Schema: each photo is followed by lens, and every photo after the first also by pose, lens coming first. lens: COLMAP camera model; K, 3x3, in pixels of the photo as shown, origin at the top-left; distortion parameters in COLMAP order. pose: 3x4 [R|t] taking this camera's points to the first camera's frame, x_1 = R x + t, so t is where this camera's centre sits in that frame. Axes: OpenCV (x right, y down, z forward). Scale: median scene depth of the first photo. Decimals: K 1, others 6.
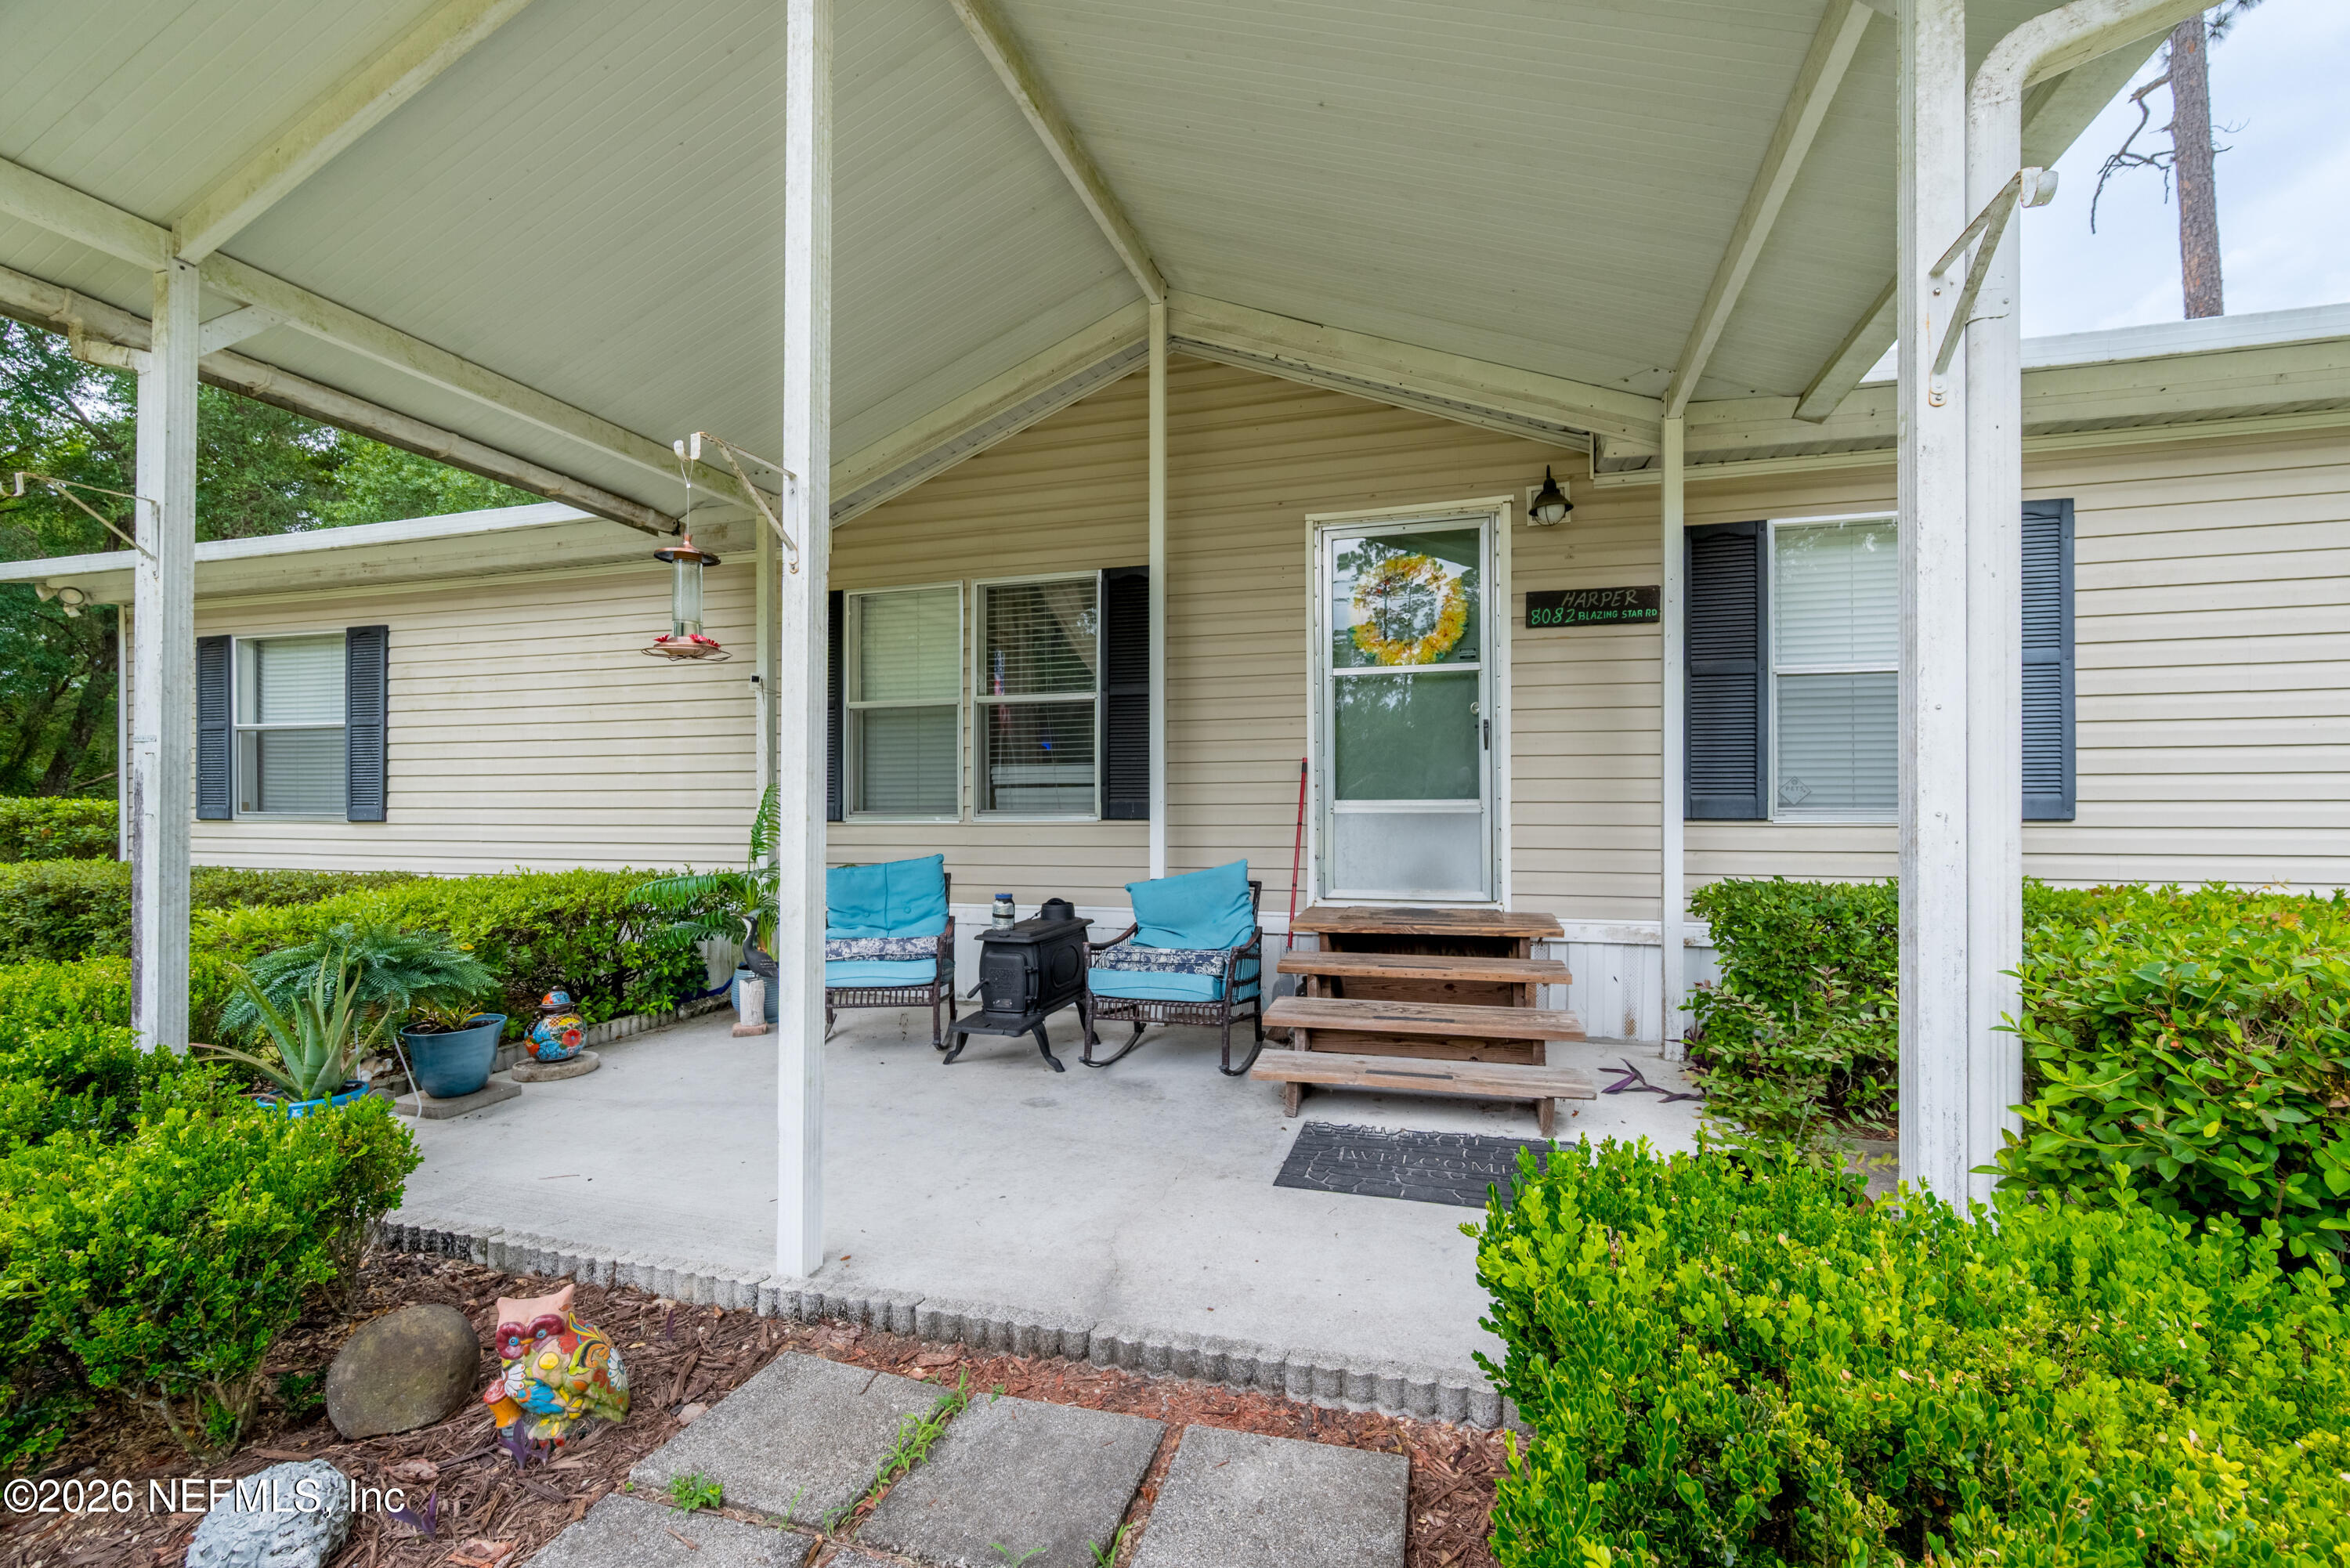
lens RADIAL K [[945.1, 0, 1173.3], [0, 945.1, 801.7], [0, 0, 1]] dist [0.000169, 0.000173]
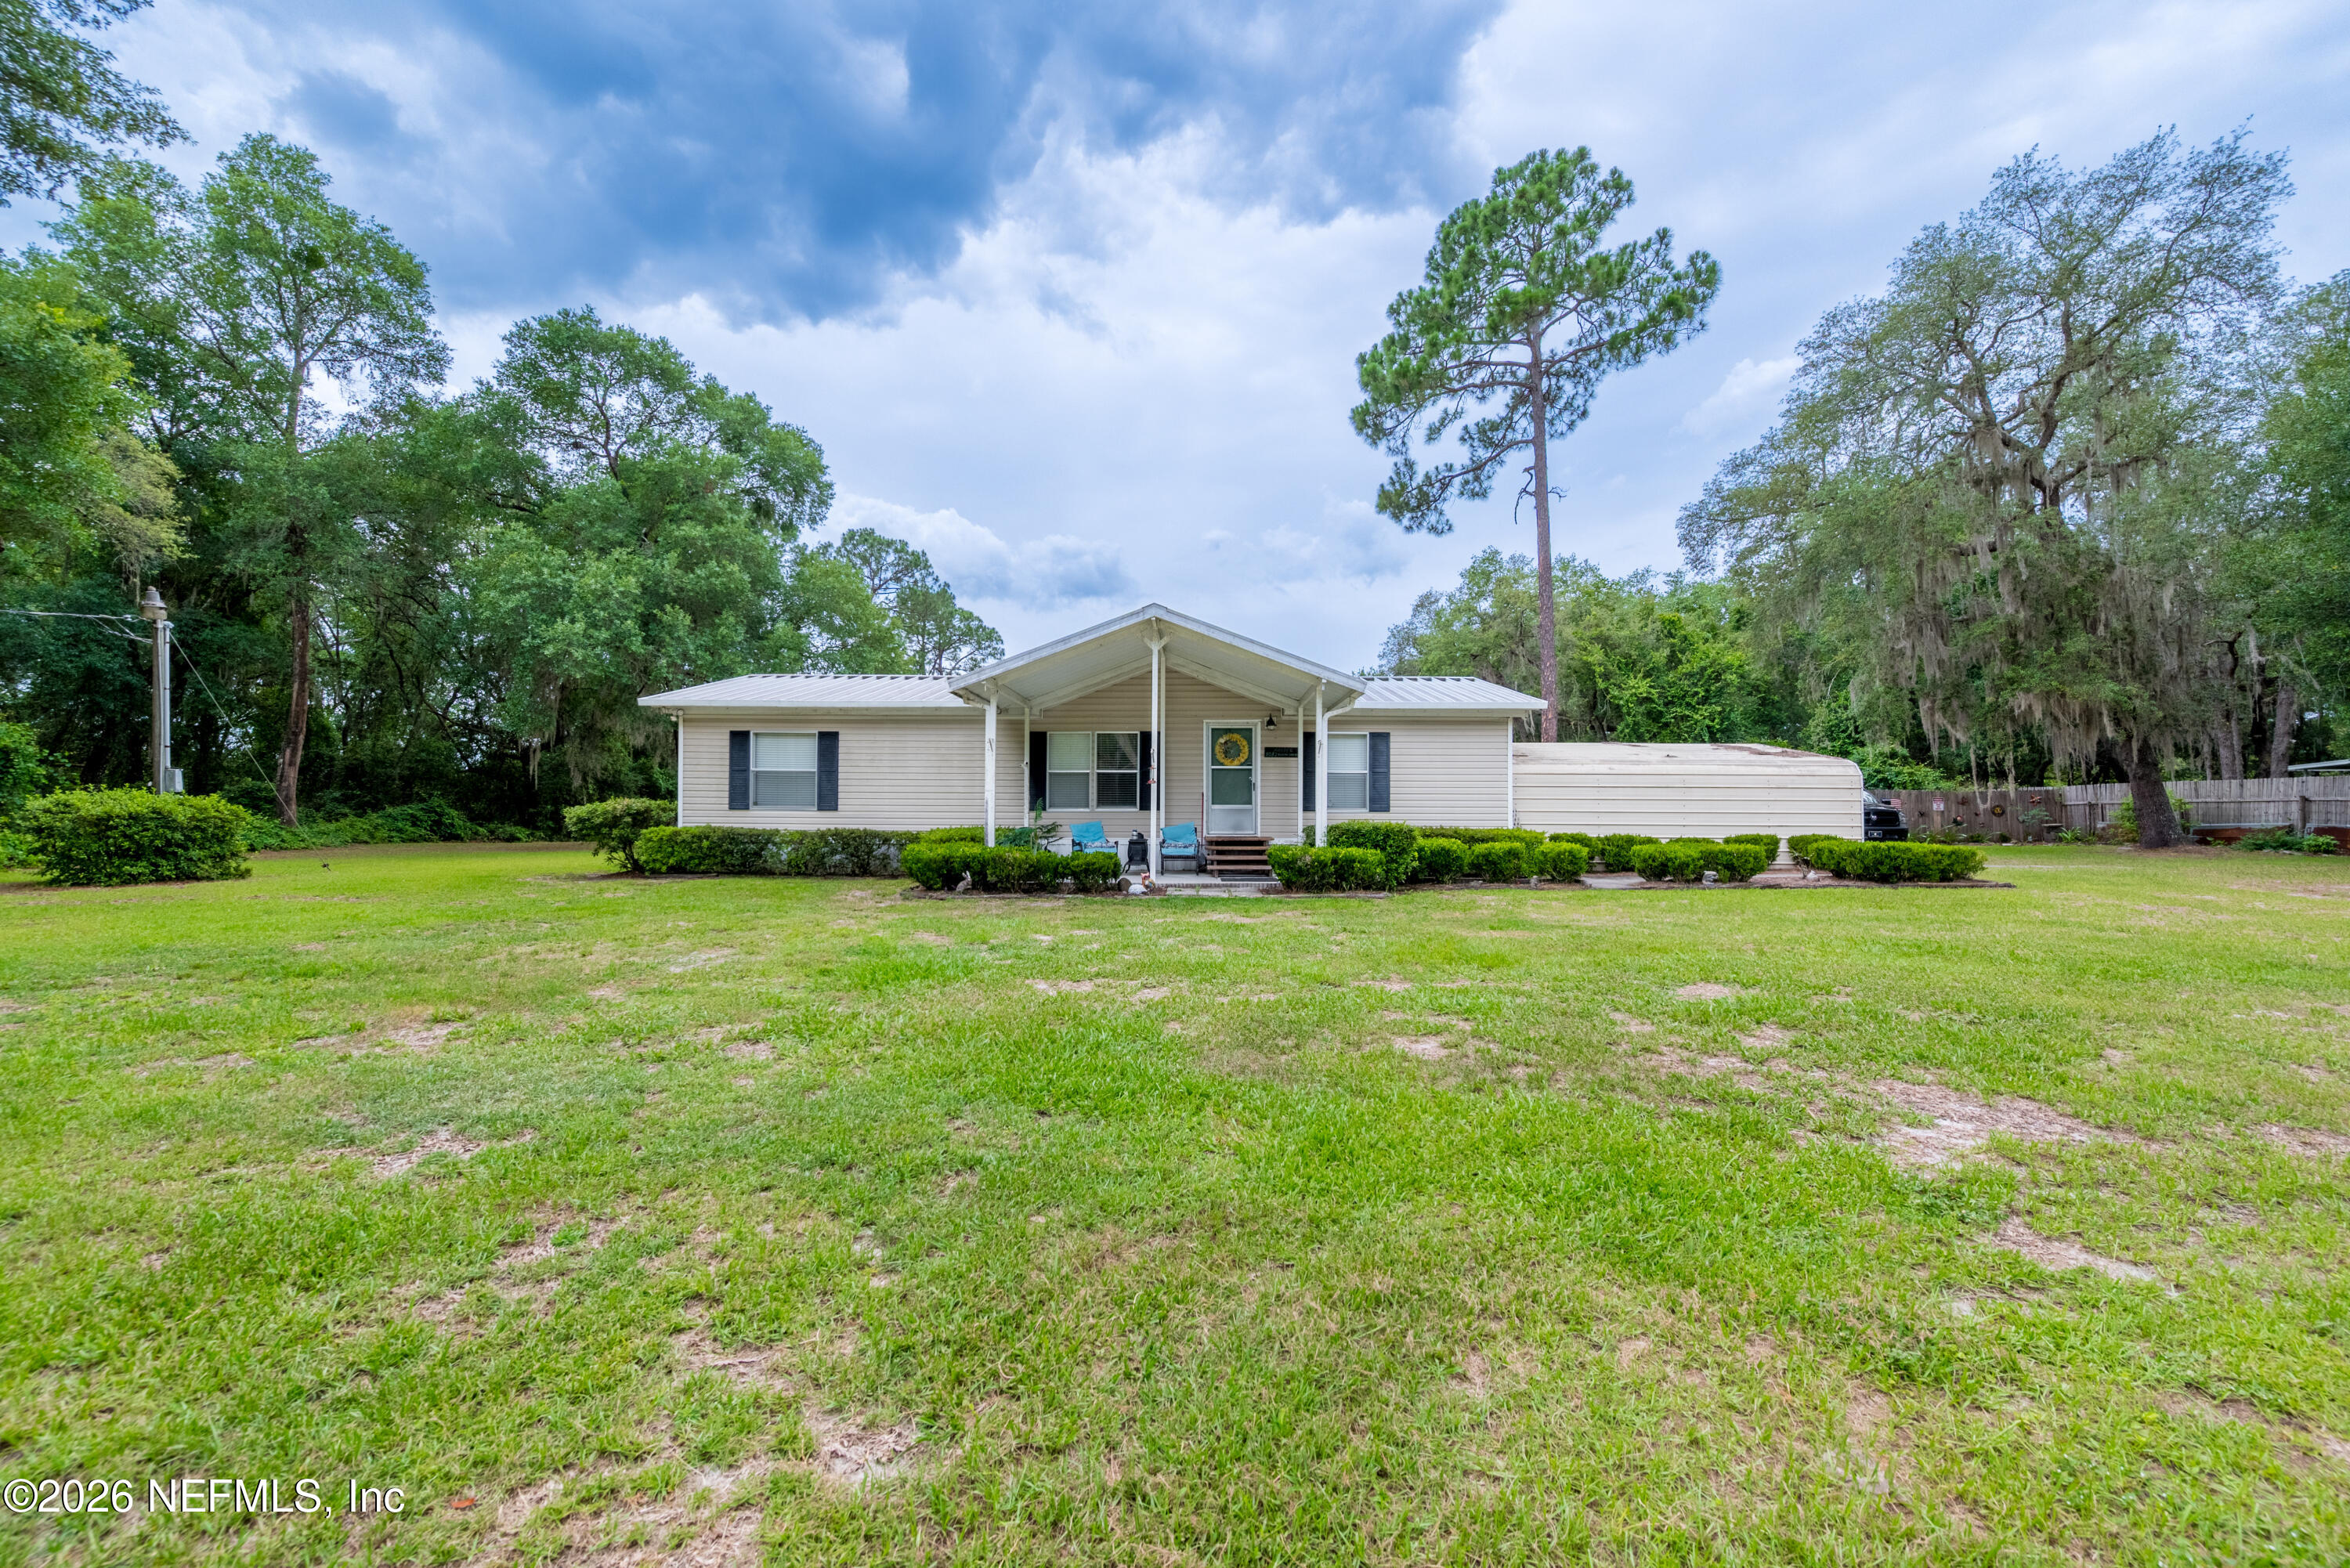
lens RADIAL K [[993.6, 0, 1183.0], [0, 993.6, 765.7], [0, 0, 1]] dist [-0.000162, -0.000035]
pose [[0.952271, 0.019647, 0.304622, -1.034124], [-0.008515, 0.999248, -0.037829, -0.006473], [-0.305137, 0.033430, 0.951722, -2.410836]]
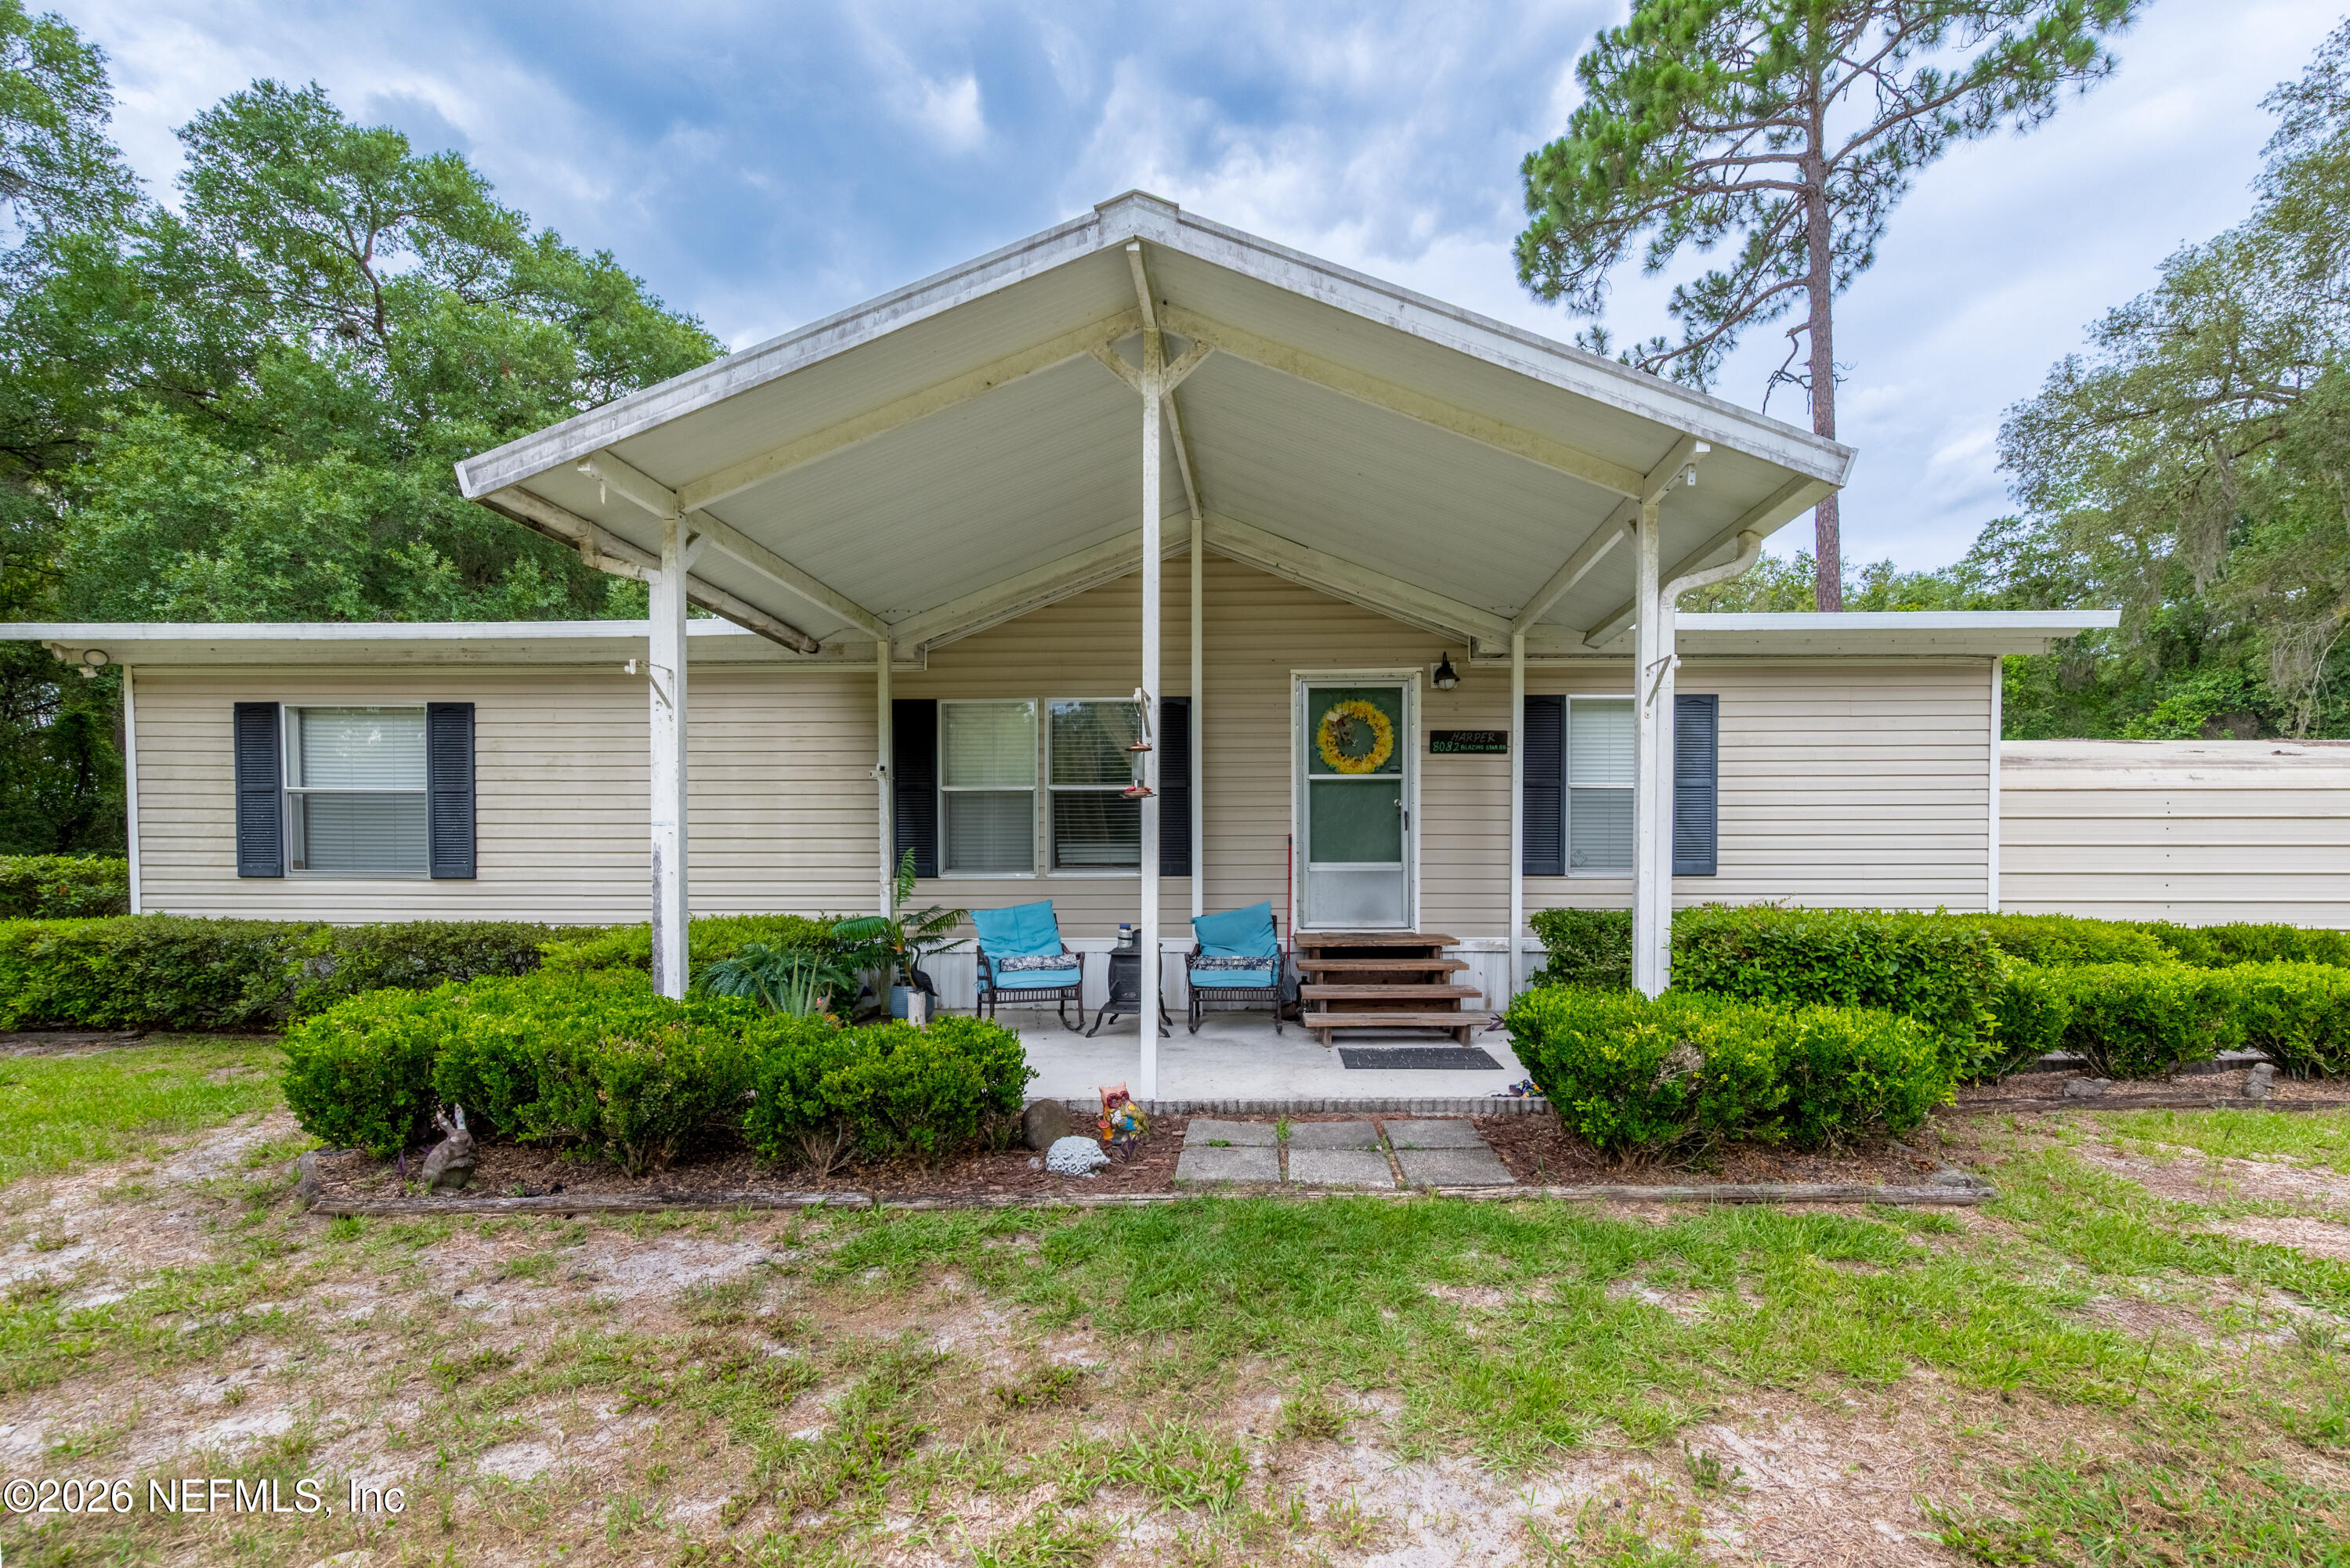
lens RADIAL K [[1013.1, 0, 1206.1], [0, 1013.1, 879.5], [0, 0, 1]] dist [0.000073, -0.000138]
pose [[0.966747, -0.001906, 0.255728, -0.406640], [-0.003094, 0.999812, 0.019148, -0.004586], [-0.255717, -0.019303, 0.966559, -0.523253]]
